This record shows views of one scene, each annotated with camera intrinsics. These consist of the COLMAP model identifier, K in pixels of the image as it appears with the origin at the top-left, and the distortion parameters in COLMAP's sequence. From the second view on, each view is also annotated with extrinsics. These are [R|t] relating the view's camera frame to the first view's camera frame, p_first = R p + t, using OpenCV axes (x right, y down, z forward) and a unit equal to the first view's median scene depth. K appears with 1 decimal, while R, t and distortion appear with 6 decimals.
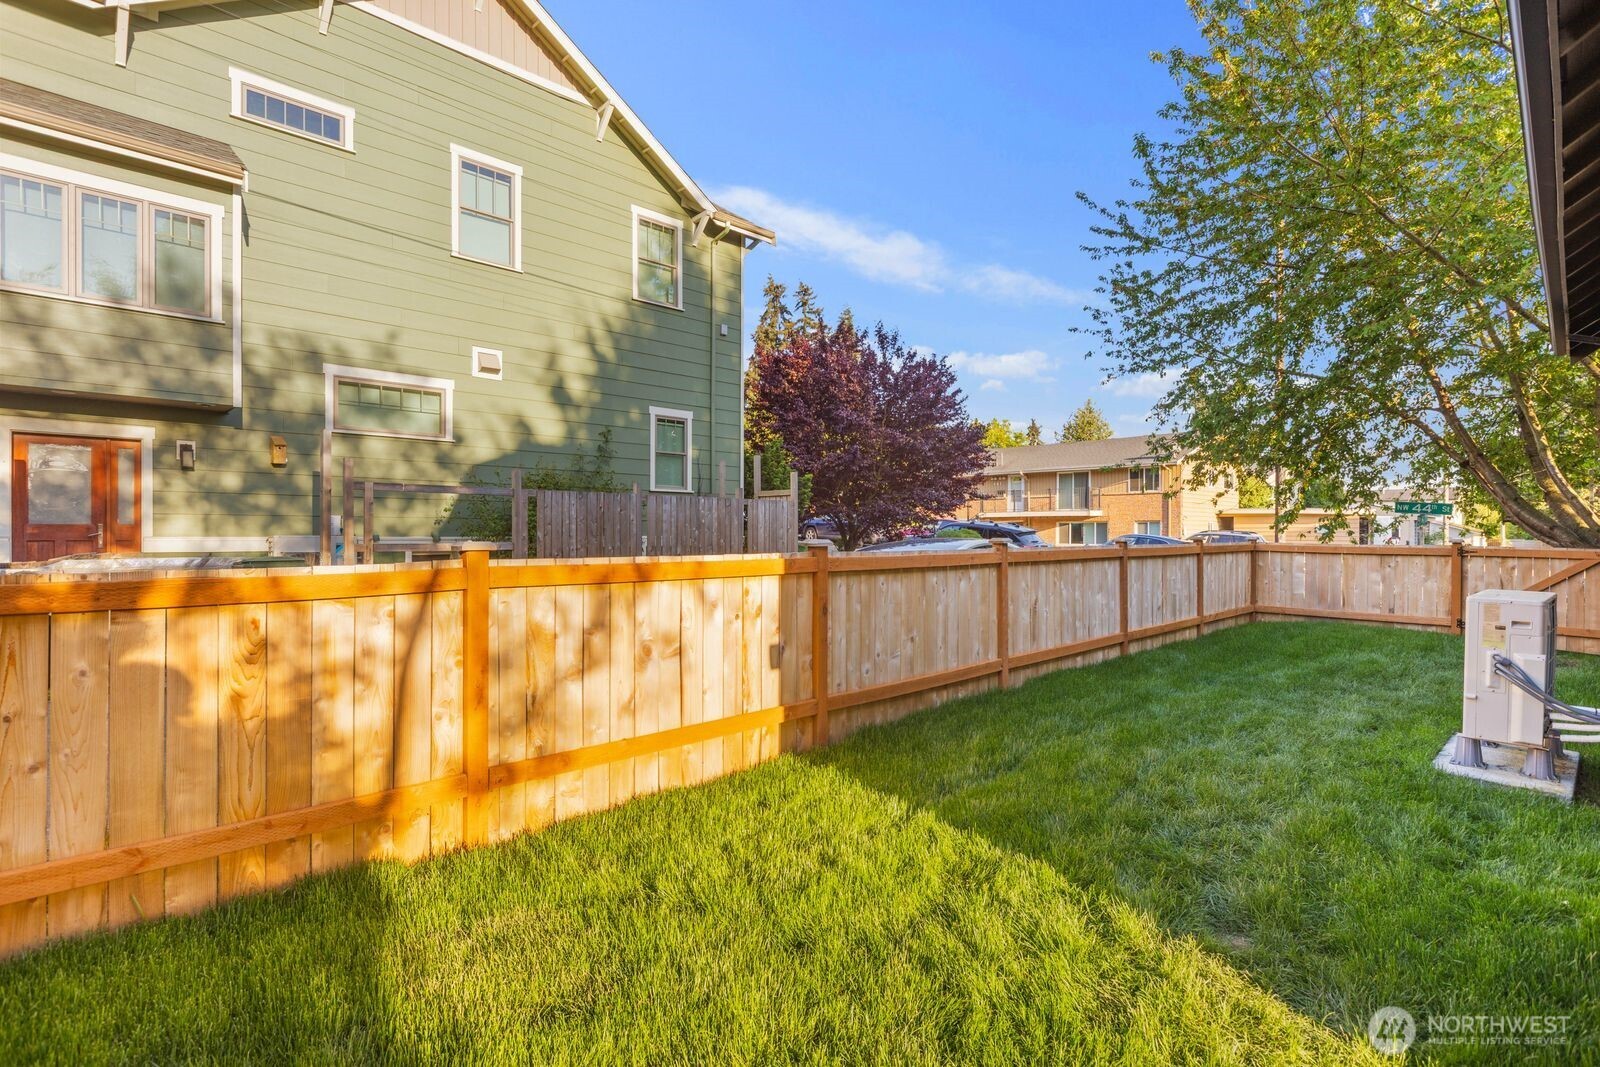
lens RADIAL K [[796.0, 0, 798.6], [0, 796.0, 533.2], [0, 0, 1]] dist [0.001264, 0.000268]
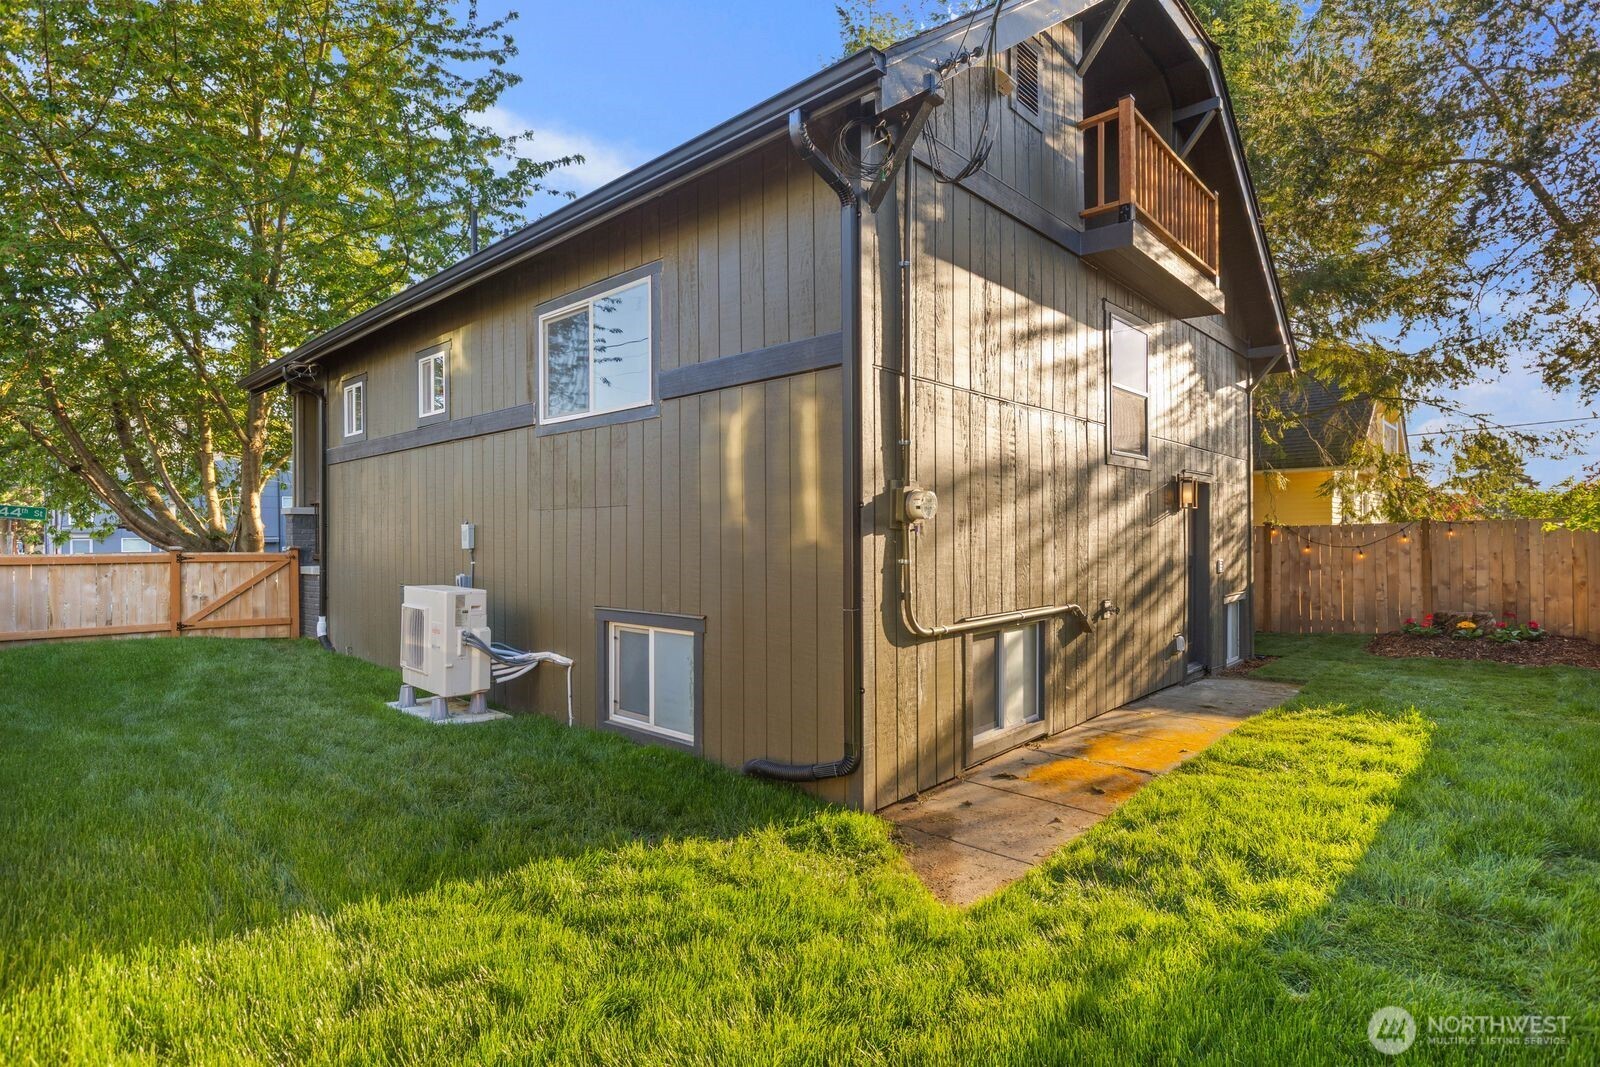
lens RADIAL K [[796.0, 0, 798.5], [0, 796.0, 532.6], [0, 0, 1]] dist [0.001264, 0.000268]
pose [[-0.031264, -0.001916, 0.999509, -0.525124], [0.004171, 0.999989, 0.002047, -0.019672], [-0.999502, 0.004233, -0.031256, 0.466180]]
